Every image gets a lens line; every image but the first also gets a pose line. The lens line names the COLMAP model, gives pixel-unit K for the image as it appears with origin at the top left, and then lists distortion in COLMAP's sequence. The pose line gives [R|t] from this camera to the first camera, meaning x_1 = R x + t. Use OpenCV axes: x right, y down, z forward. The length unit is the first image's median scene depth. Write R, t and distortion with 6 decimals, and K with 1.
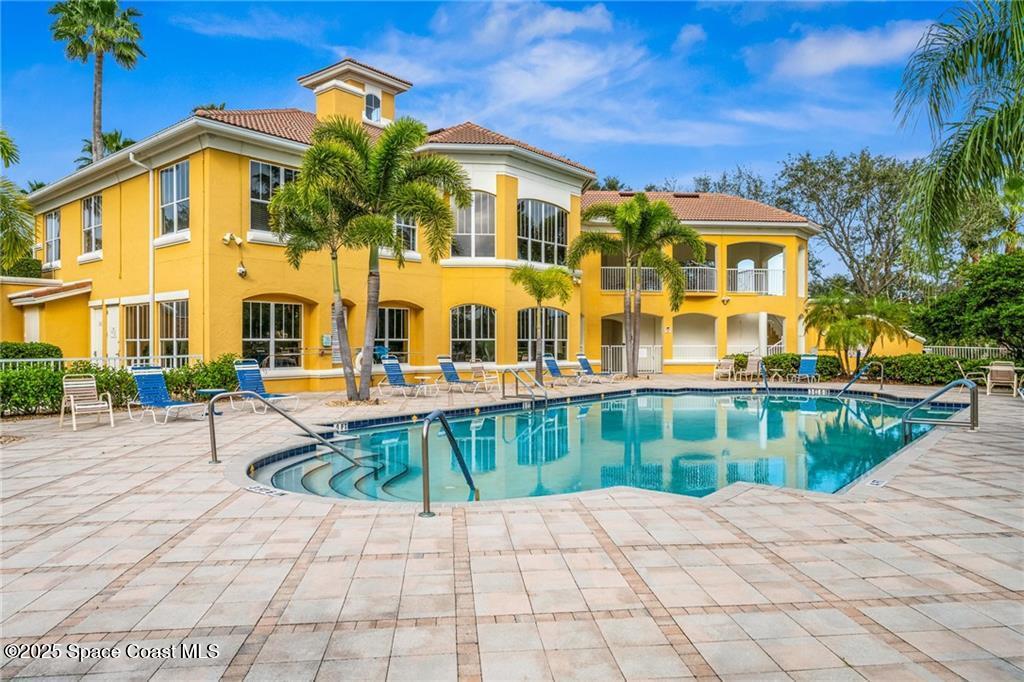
lens RADIAL K [[678.8, 0, 513.9], [0, 678.8, 339.8], [0, 0, 1]] dist [-0.009192, 0.000566]
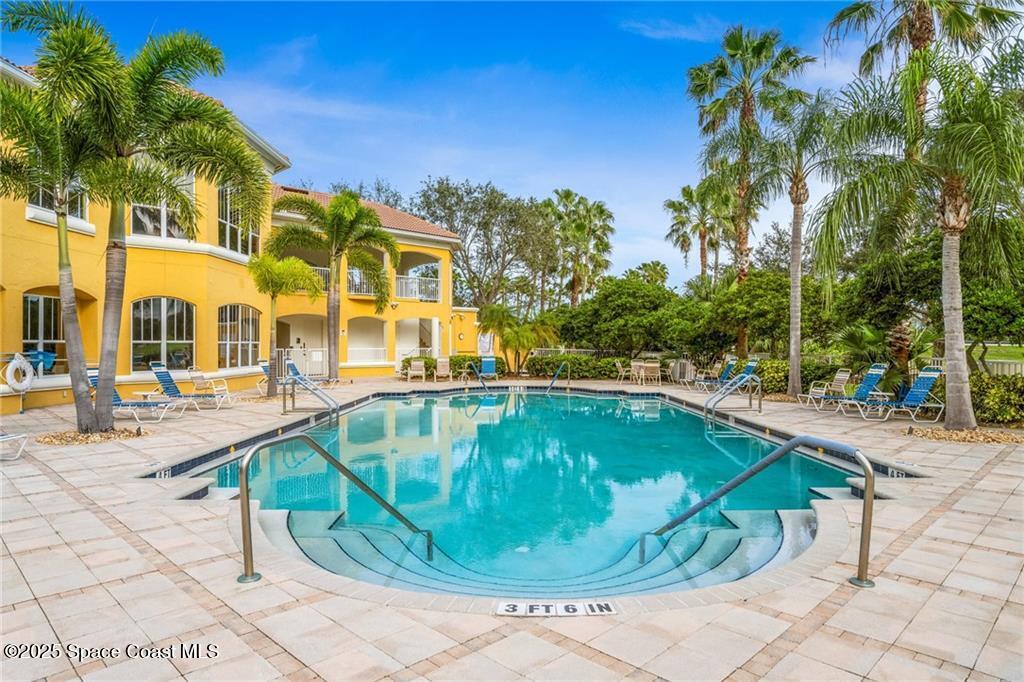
lens RADIAL K [[629.5, 0, 510.8], [0, 629.5, 340.3], [0, 0, 1]] dist [0.028827, 0.001569]
pose [[0.781967, 0.005605, 0.623294, -0.204706], [-0.002393, 0.999979, -0.005991, 0.001767], [-0.623315, 0.003193, 0.781964, 0.169850]]
